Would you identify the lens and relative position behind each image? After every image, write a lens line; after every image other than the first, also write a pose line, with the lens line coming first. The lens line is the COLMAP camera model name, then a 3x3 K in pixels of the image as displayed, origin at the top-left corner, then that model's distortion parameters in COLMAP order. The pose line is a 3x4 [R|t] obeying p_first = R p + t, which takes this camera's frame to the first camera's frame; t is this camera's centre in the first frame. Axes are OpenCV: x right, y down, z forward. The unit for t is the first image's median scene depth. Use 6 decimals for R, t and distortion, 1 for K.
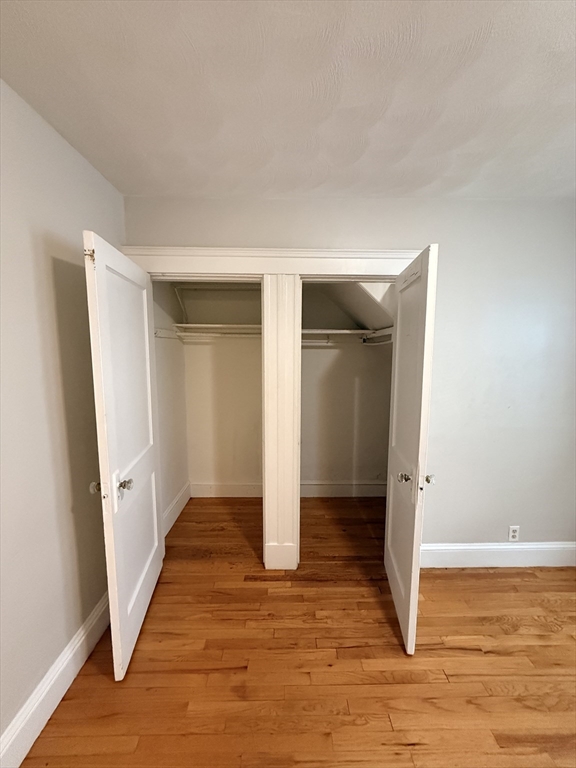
lens RADIAL K [[305.5, 0, 288.6], [0, 305.5, 383.3], [0, 0, 1]] dist [-0.000727, 0.000181]
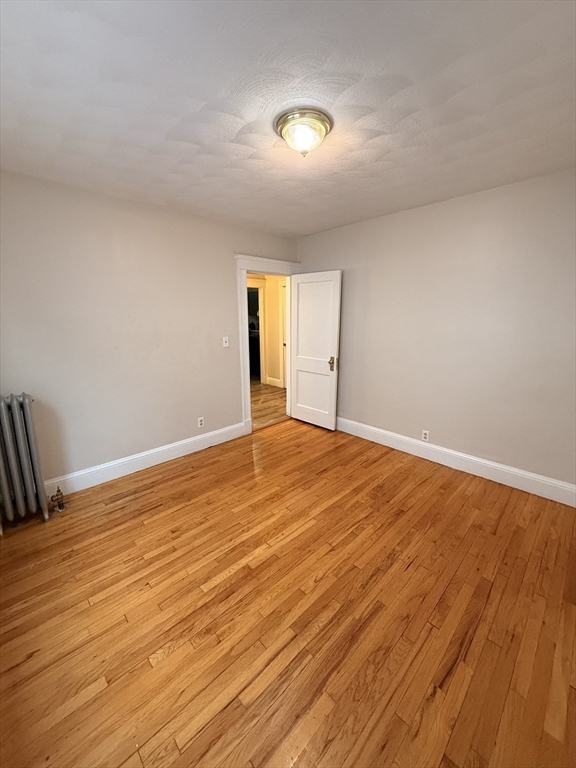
lens RADIAL K [[305.5, 0, 287.1], [0, 305.5, 380.8], [0, 0, 1]] dist [-0.000727, 0.000181]
pose [[-0.724790, 0.149853, -0.672476, 1.560422], [-0.085333, 0.949019, 0.303448, -0.117316], [0.683665, 0.277321, -0.675052, 1.212959]]
